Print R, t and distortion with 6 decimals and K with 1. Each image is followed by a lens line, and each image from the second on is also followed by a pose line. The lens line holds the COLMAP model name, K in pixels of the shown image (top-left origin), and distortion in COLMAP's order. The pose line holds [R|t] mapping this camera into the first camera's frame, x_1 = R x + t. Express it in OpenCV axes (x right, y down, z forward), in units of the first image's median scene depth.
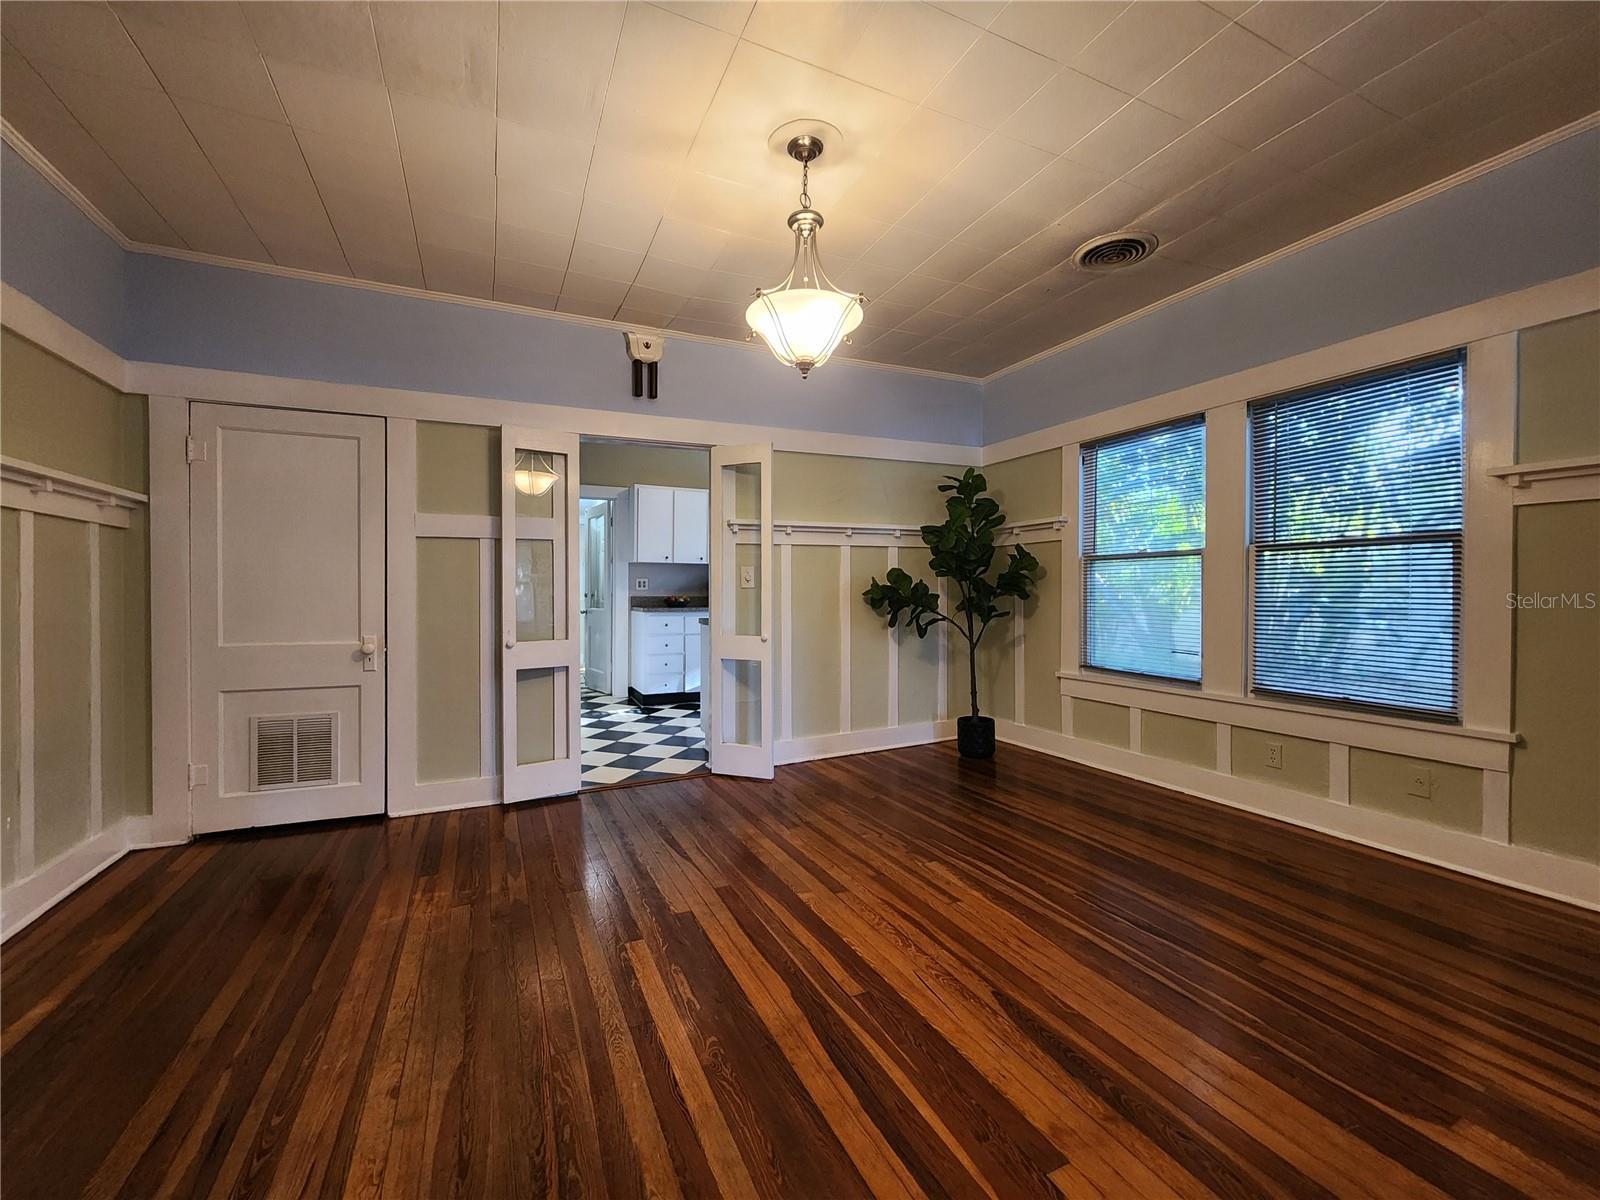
lens RADIAL K [[655.0, 0, 796.9], [0, 655.0, 595.0], [0, 0, 1]] dist [0.003496, -0.004392]
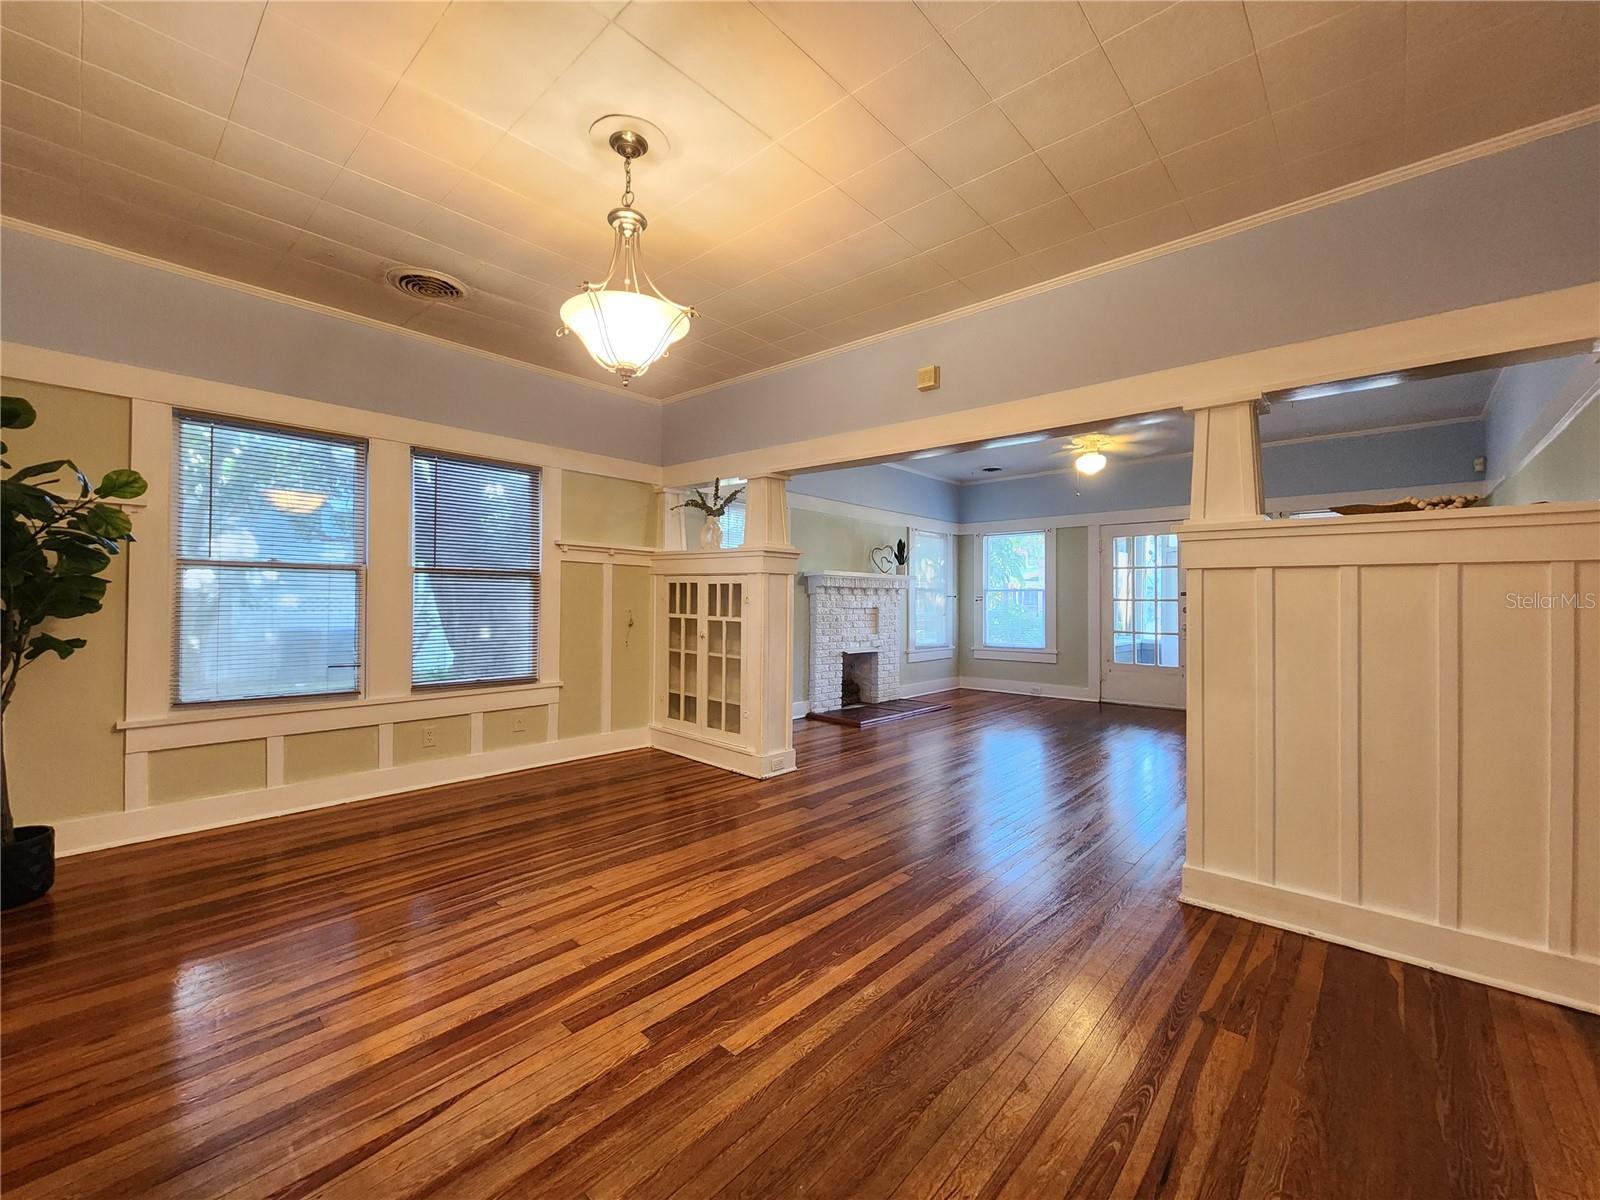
lens RADIAL K [[655.0, 0, 796.9], [0, 655.0, 595.0], [0, 0, 1]] dist [0.003496, -0.004392]
pose [[-0.382323, 0.006265, 0.924007, -0.538694], [-0.003270, 0.999962, -0.008133, -0.013608], [-0.924023, -0.006131, -0.382288, 0.643677]]
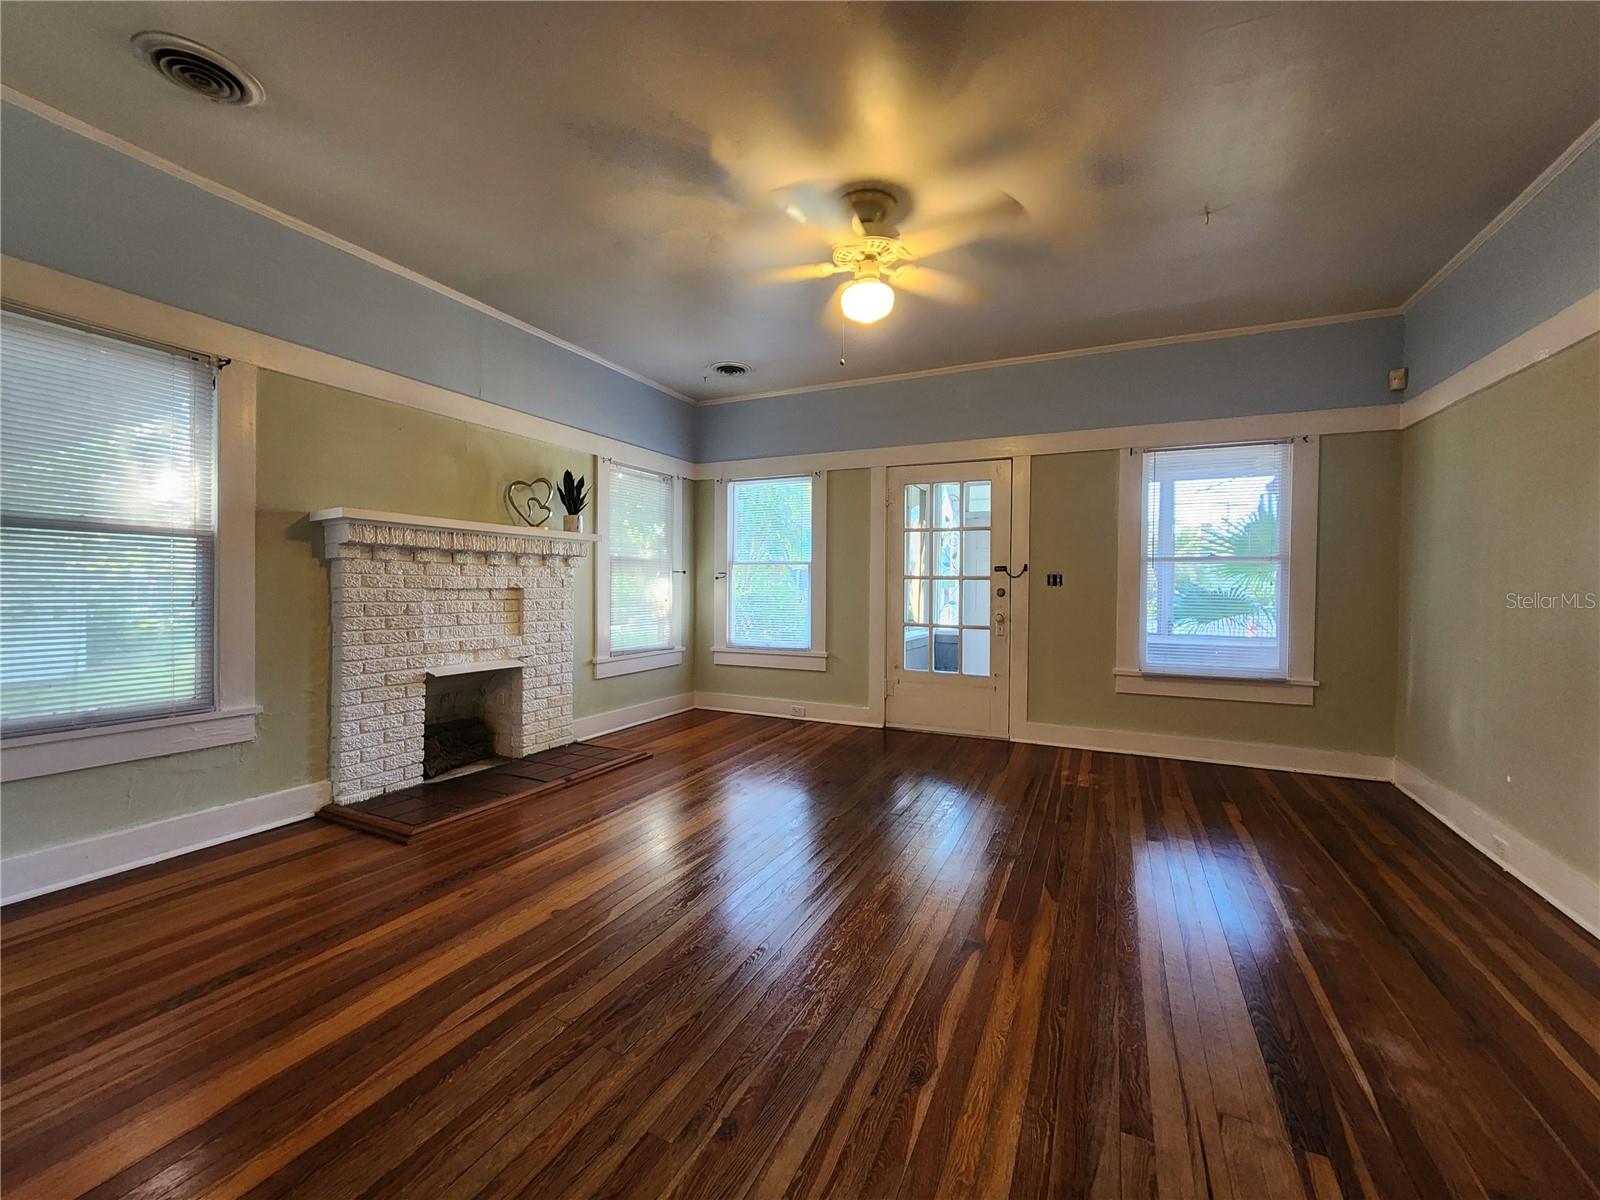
lens RADIAL K [[655.0, 0, 796.9], [0, 655.0, 595.0], [0, 0, 1]] dist [0.003496, -0.004392]
pose [[-0.632557, -0.018641, 0.774289, -0.017163], [-0.007661, 0.999812, 0.017813, -0.005078], [-0.774476, 0.005336, -0.632581, 0.065615]]
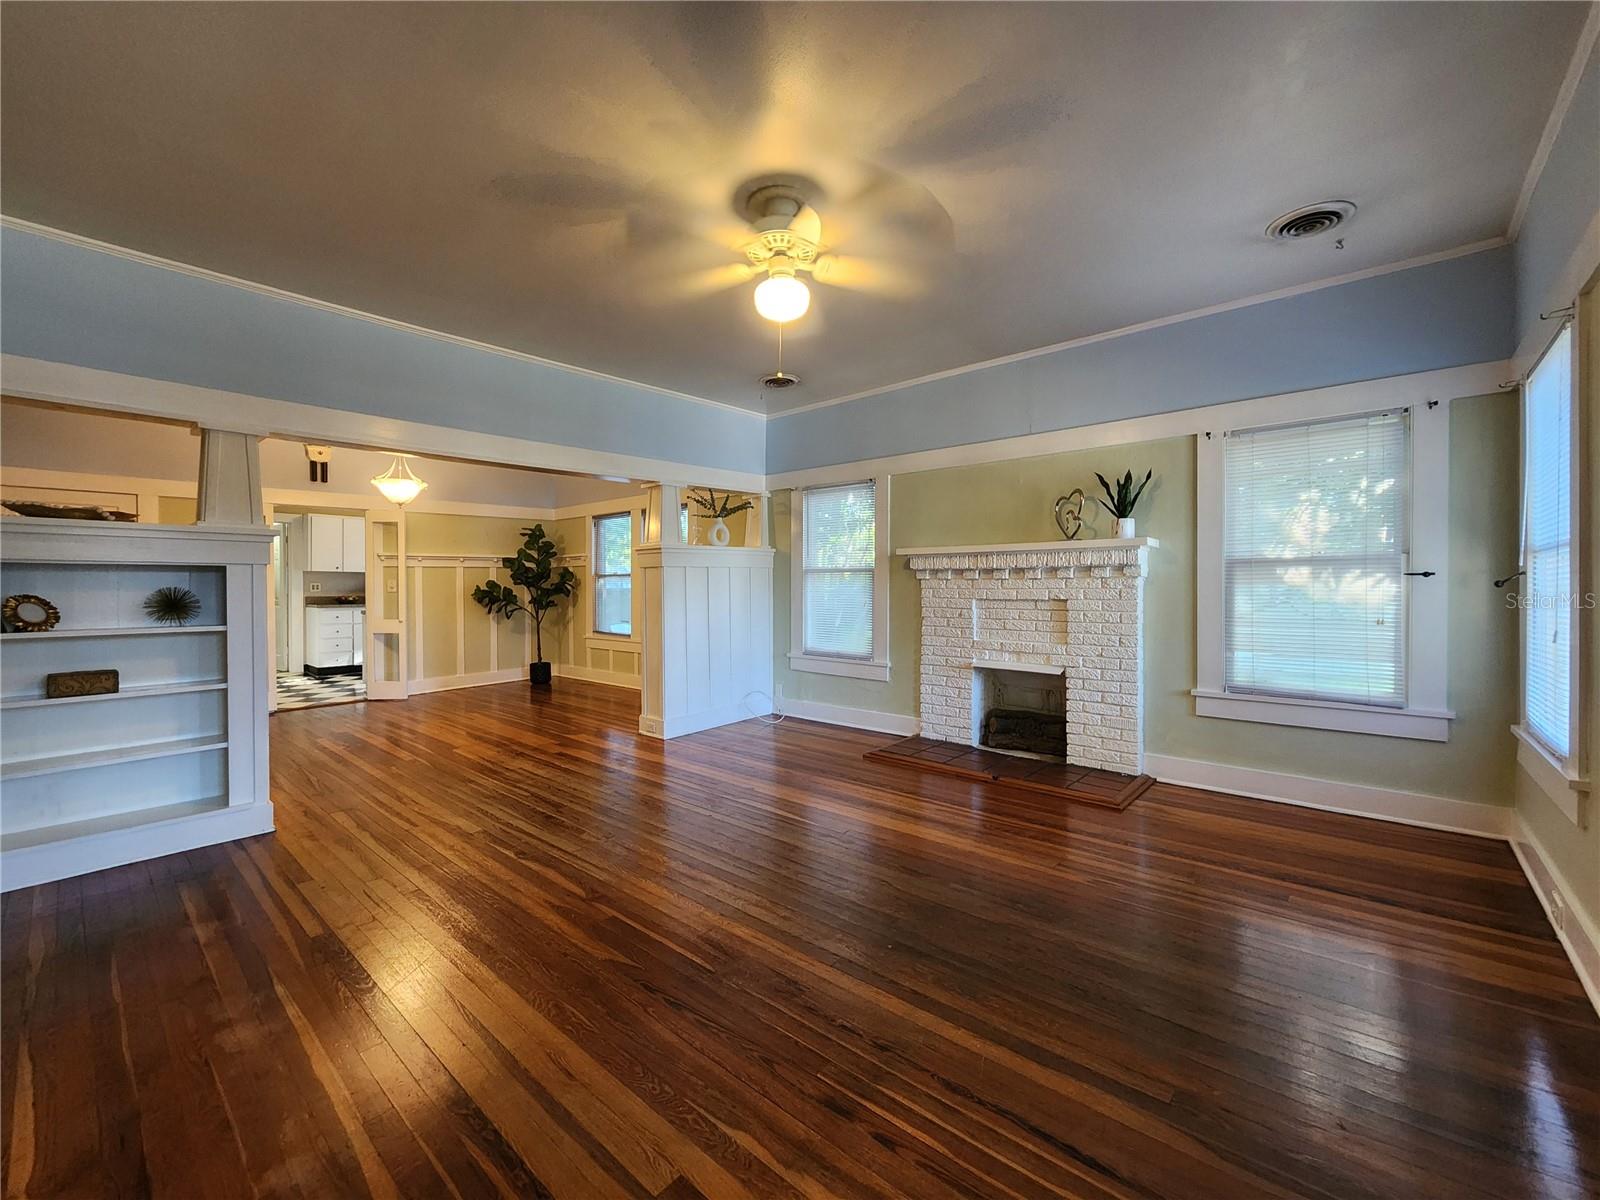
lens RADIAL K [[655.0, 0, 796.9], [0, 655.0, 595.0], [0, 0, 1]] dist [0.003496, -0.004392]
pose [[0.918156, -0.006312, 0.396168, 0.225090], [0.003914, 0.999969, 0.006863, -0.010461], [-0.396199, -0.004750, 0.918152, -1.024565]]
